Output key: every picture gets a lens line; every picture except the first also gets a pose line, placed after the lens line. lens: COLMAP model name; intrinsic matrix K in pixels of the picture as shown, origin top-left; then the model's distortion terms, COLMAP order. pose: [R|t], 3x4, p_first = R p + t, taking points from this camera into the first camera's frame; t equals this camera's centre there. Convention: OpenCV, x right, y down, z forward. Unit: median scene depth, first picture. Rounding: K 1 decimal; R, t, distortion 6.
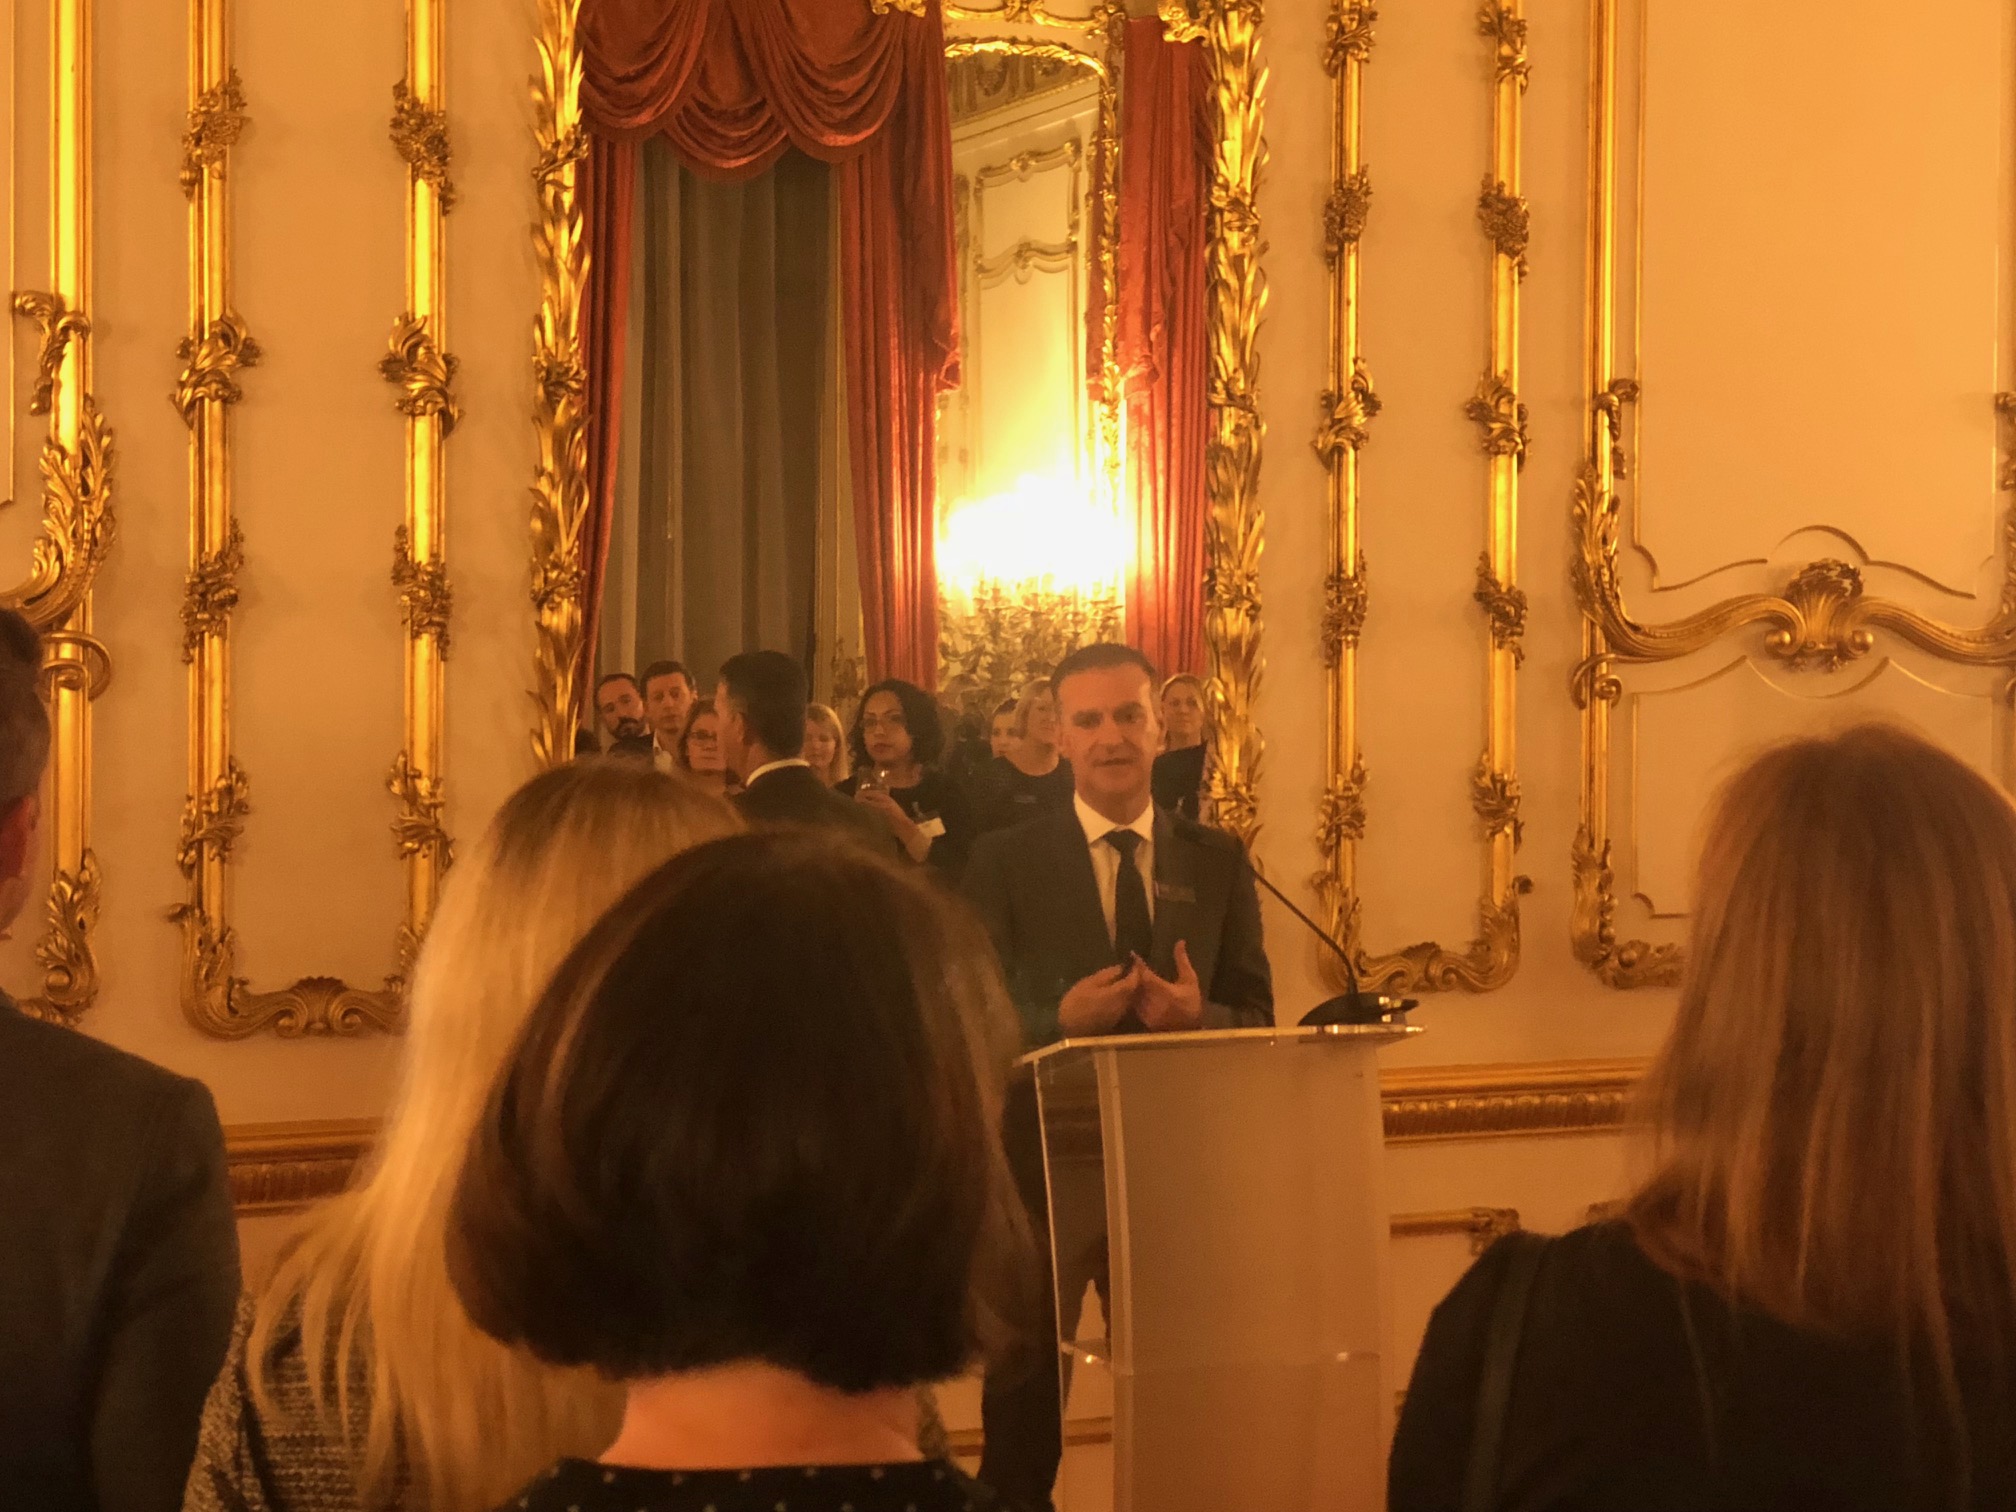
lens RADIAL K [[3543.6, 0, 1023.8], [0, 3543.6, 755.5], [0, 0, 1]] dist [0.048028, 0.000000]
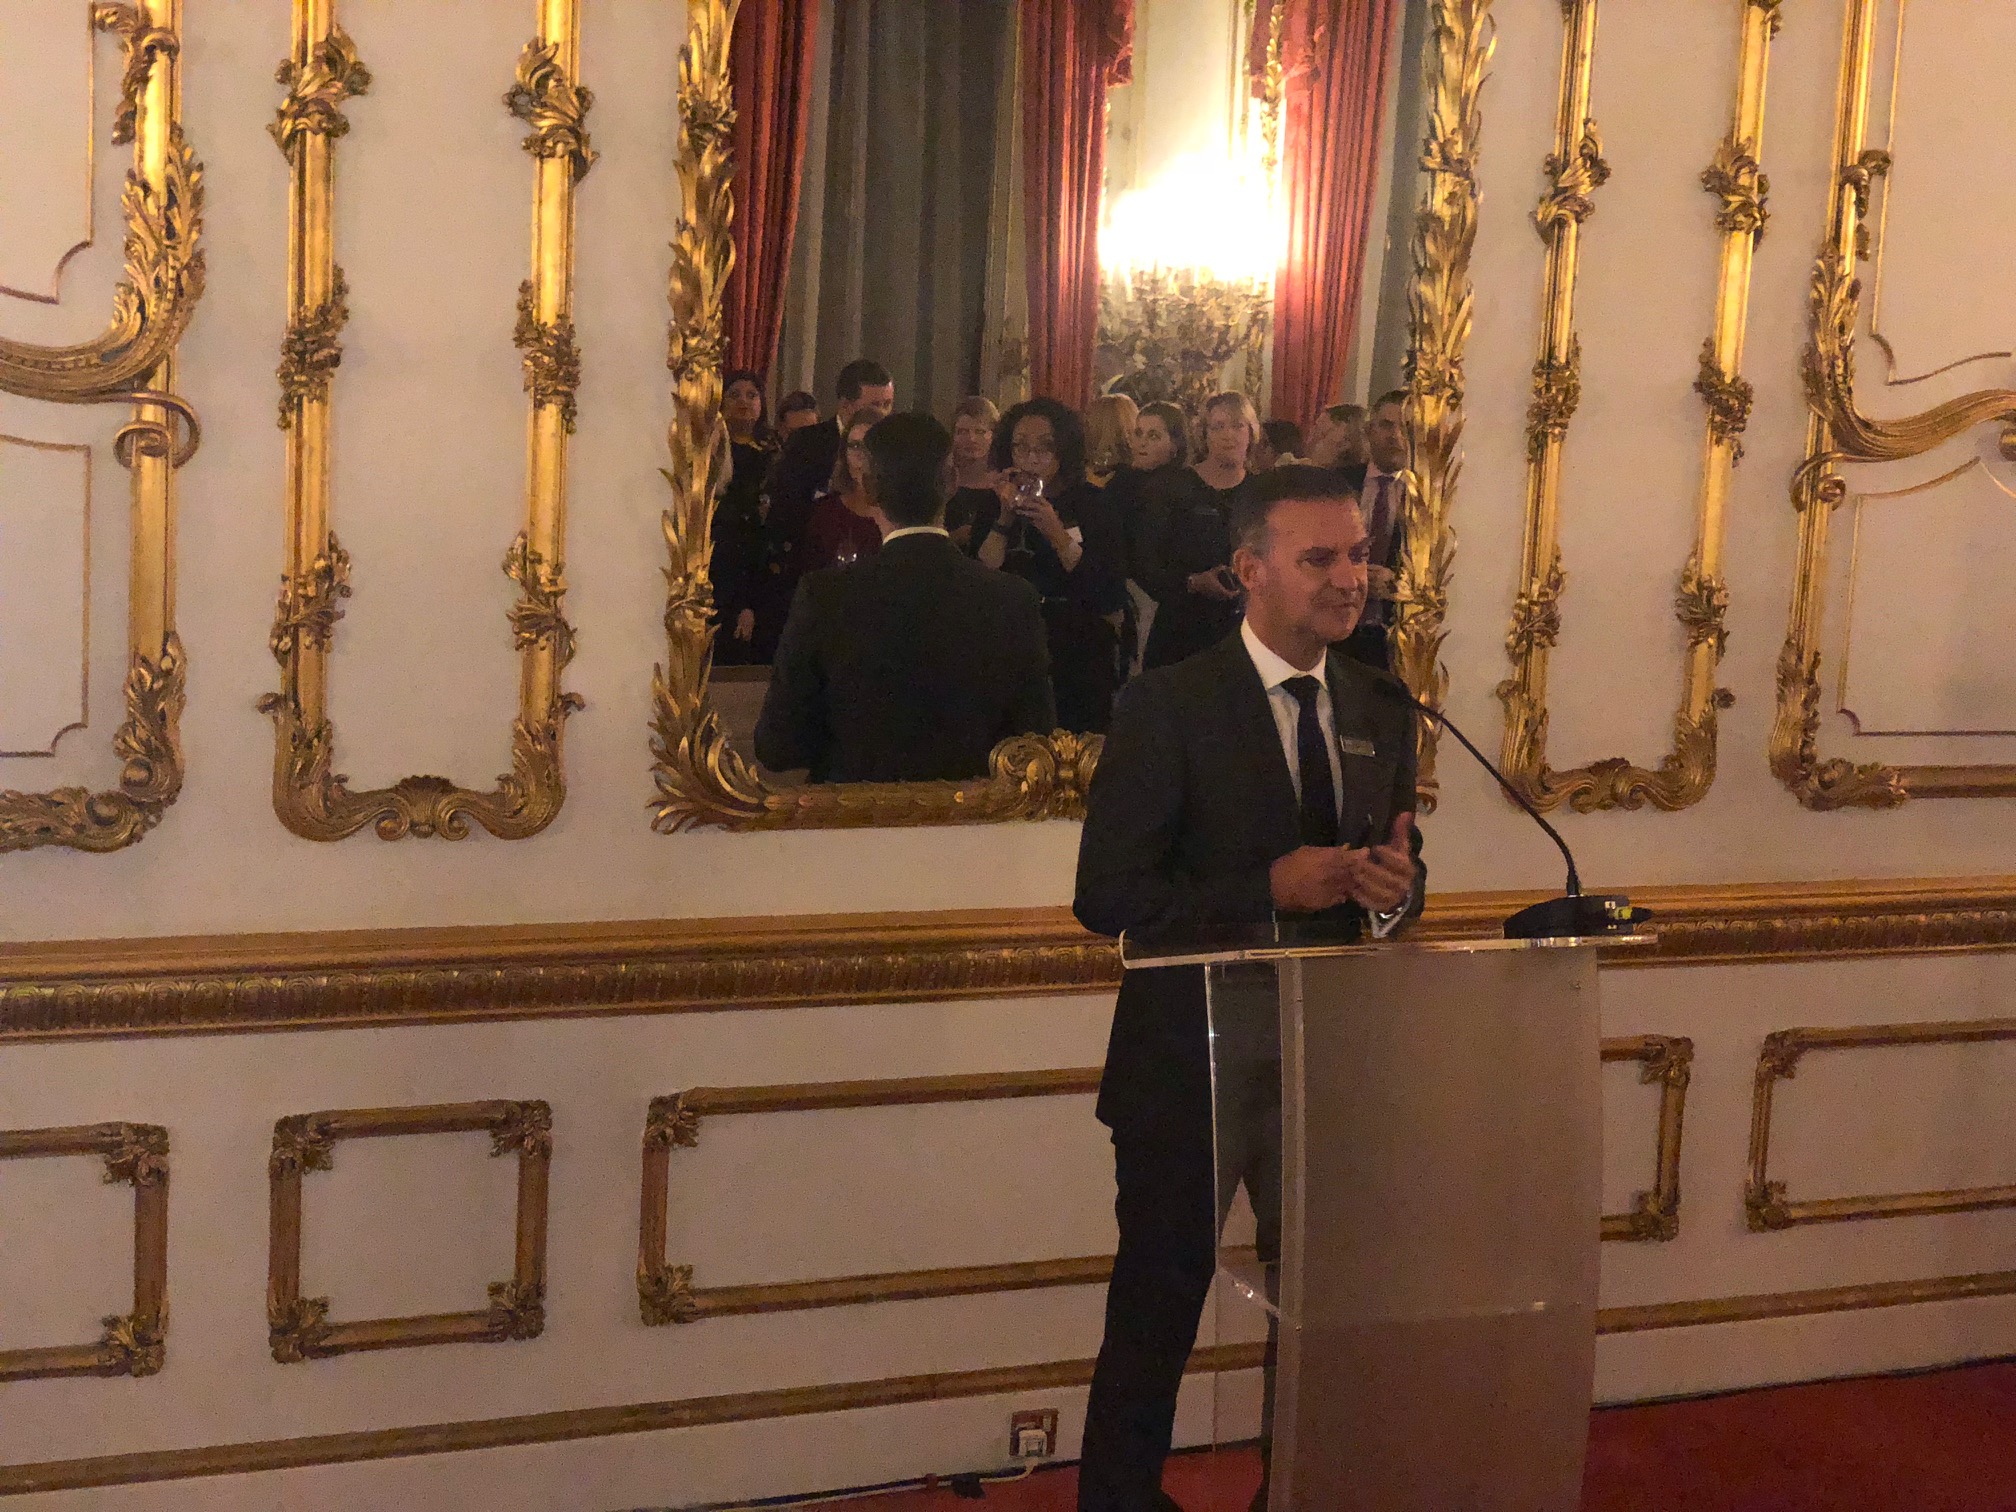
lens RADIAL K [[3006.8, 0, 1007.2], [0, 3006.8, 753.6], [0, 0, 1]] dist [0.075038, 0.000000]
pose [[0.997831, 0.048153, -0.044890, -0.011474], [-0.042158, 0.991125, 0.126070, -0.042913], [0.050562, -0.123904, 0.991005, 0.207053]]
